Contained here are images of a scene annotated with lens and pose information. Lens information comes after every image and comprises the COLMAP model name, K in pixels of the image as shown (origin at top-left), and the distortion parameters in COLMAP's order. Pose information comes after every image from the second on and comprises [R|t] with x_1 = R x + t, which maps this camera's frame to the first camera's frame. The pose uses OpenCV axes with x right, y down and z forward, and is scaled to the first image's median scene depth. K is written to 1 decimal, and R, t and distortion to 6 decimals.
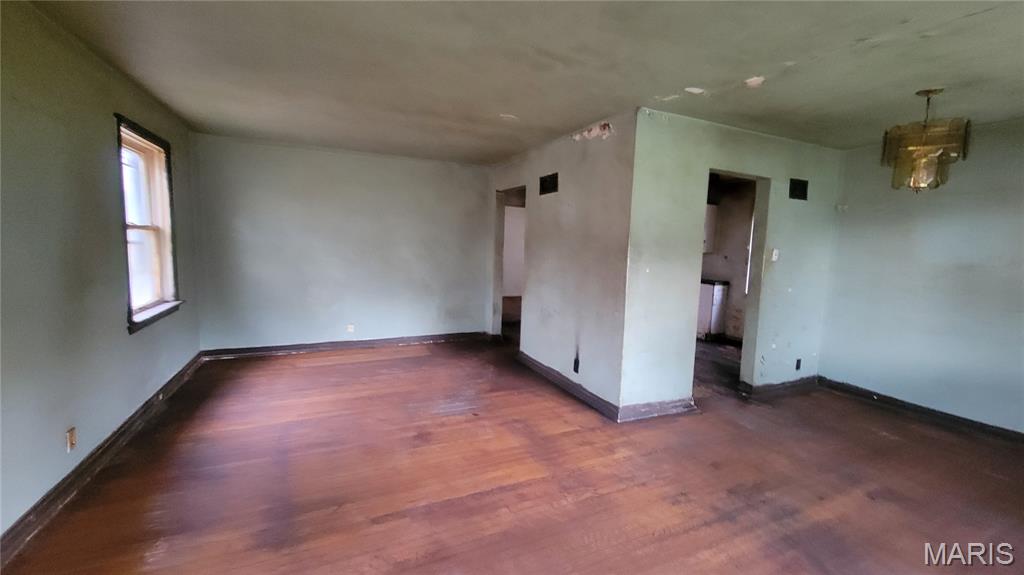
lens RADIAL K [[429.7, 0, 516.9], [0, 429.7, 284.2], [0, 0, 1]] dist [0.001221, -0.001355]
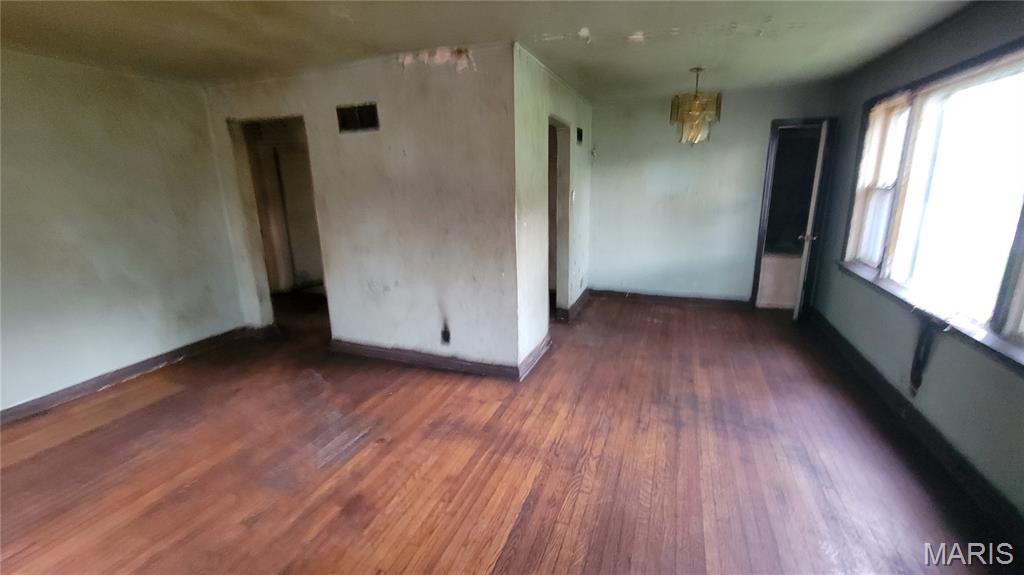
lens RADIAL K [[429.7, 0, 515.5], [0, 429.7, 282.6], [0, 0, 1]] dist [0.001221, -0.001355]
pose [[0.696681, -0.207093, 0.686839, -0.355965], [0.099446, 0.976062, 0.193427, -0.080272], [-0.710454, -0.066454, 0.700599, 0.296971]]
